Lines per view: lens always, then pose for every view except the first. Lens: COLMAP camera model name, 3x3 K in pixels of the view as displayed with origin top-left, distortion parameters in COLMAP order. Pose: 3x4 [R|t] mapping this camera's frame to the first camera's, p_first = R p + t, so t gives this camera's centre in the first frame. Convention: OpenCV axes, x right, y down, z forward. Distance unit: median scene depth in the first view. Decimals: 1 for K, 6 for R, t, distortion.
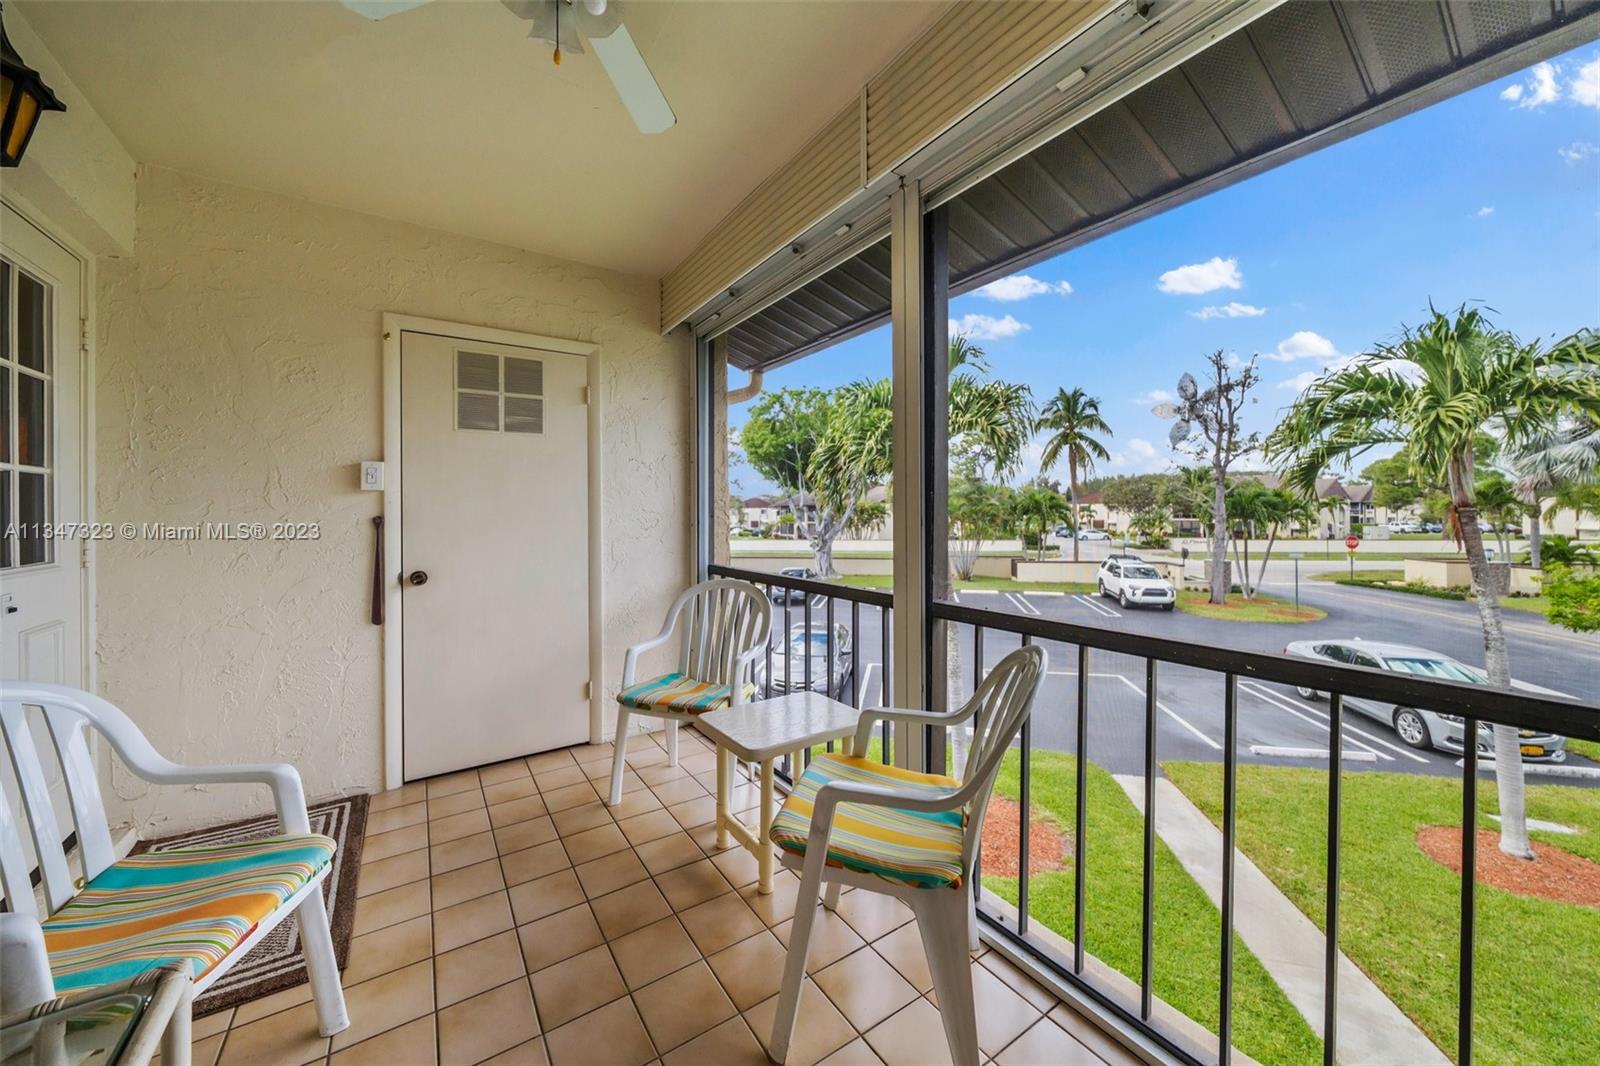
lens RADIAL K [[577.7, 0, 802.5], [0, 577.7, 509.5], [0, 0, 1]] dist [-0.000473, 0.000002]
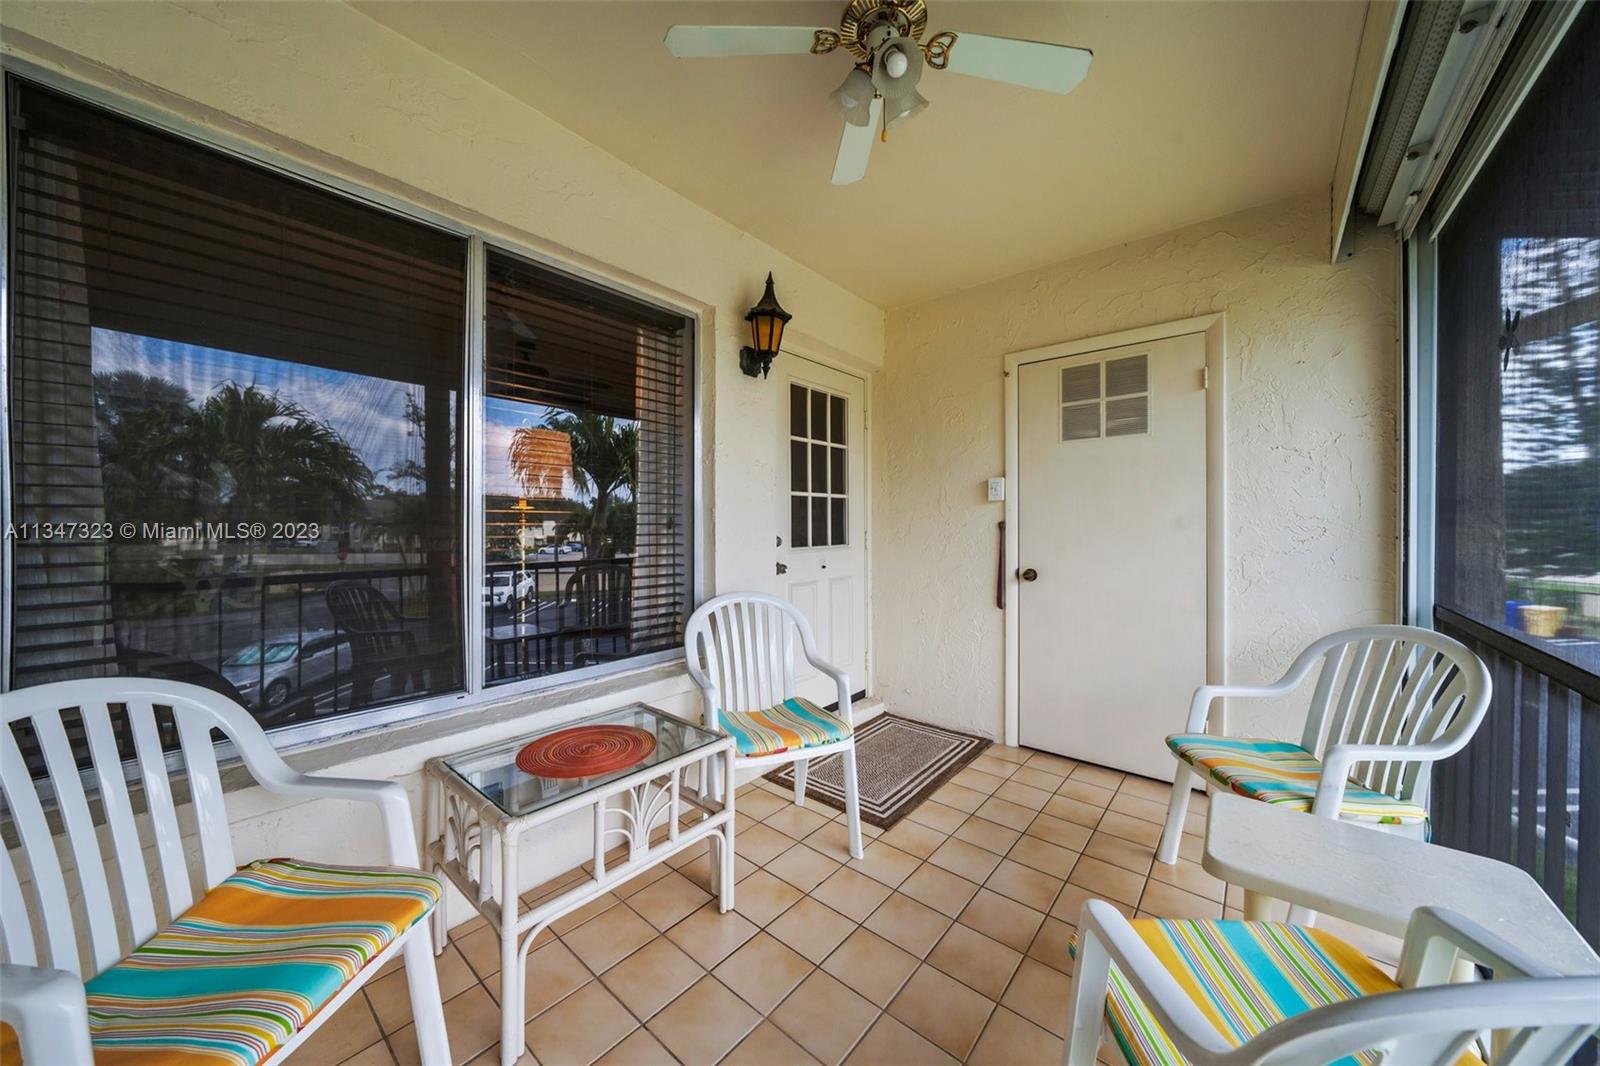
lens RADIAL K [[585.0, 0, 800.4], [0, 585.0, 520.1], [0, 0, 1]] dist [-0.000108, -0.000042]
pose [[0.248832, 0.002282, -0.968544, 0.347575], [0.004911, 0.999981, 0.003618, 0.002166], [0.968534, -0.005657, 0.248816, 0.251741]]
